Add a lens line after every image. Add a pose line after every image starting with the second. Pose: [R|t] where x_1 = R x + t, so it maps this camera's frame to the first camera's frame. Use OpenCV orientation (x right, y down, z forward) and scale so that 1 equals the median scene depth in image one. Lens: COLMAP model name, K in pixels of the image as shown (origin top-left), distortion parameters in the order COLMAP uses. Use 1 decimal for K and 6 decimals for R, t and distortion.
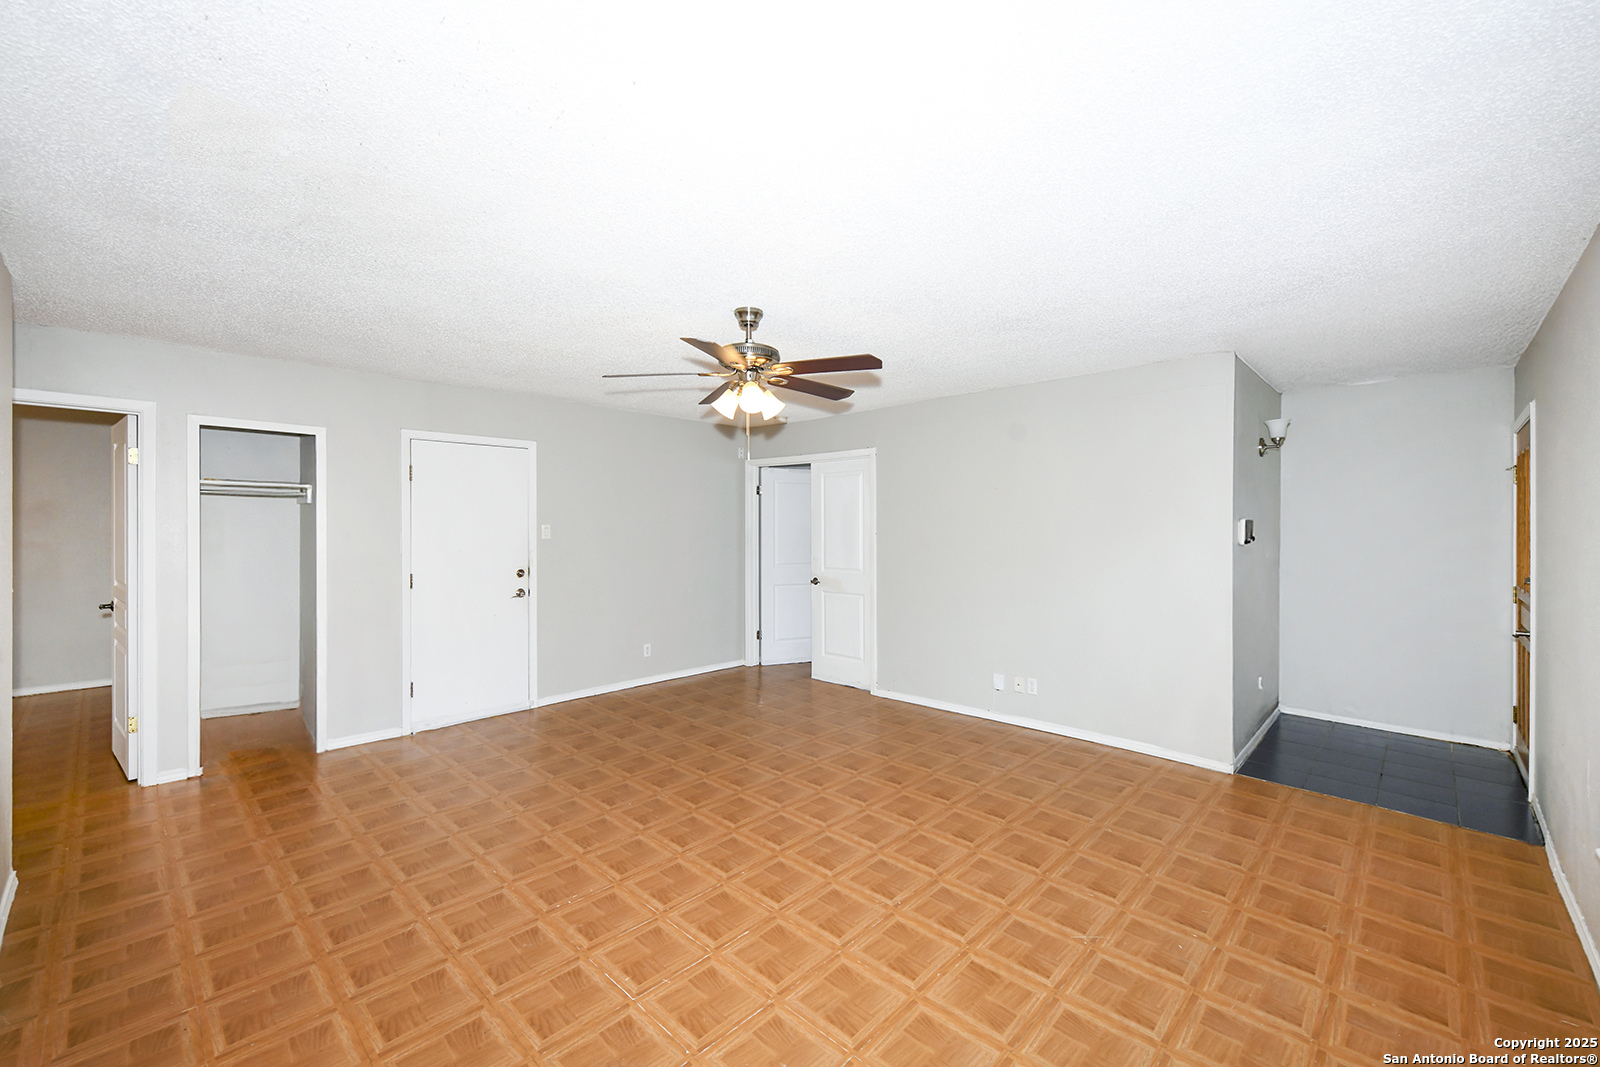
lens RADIAL K [[652.6, 0, 795.7], [0, 652.6, 517.0], [0, 0, 1]] dist [0.004180, 0.001915]
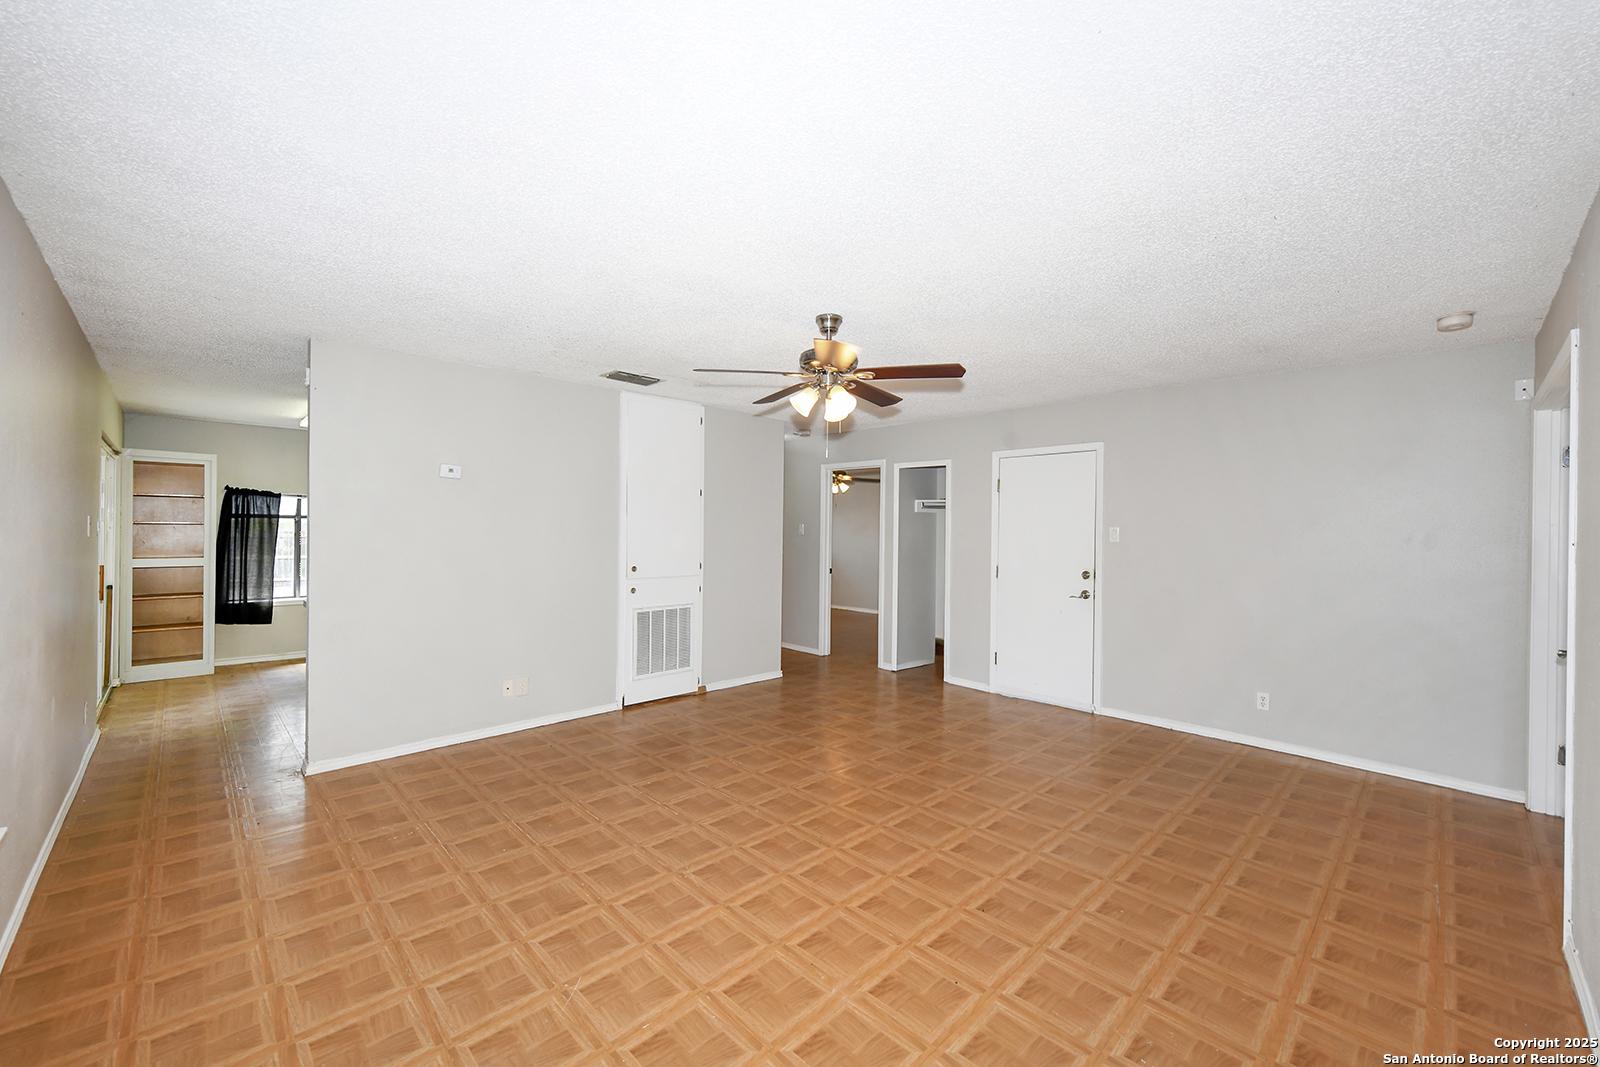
lens RADIAL K [[652.6, 0, 822.7], [0, 652.6, 524.7], [0, 0, 1]] dist [0.004180, 0.001915]
pose [[-0.029173, -0.011424, -0.999509, 0.792478], [-0.002531, 0.999932, -0.011355, 0.027707], [0.999571, 0.002198, -0.029200, 0.824973]]
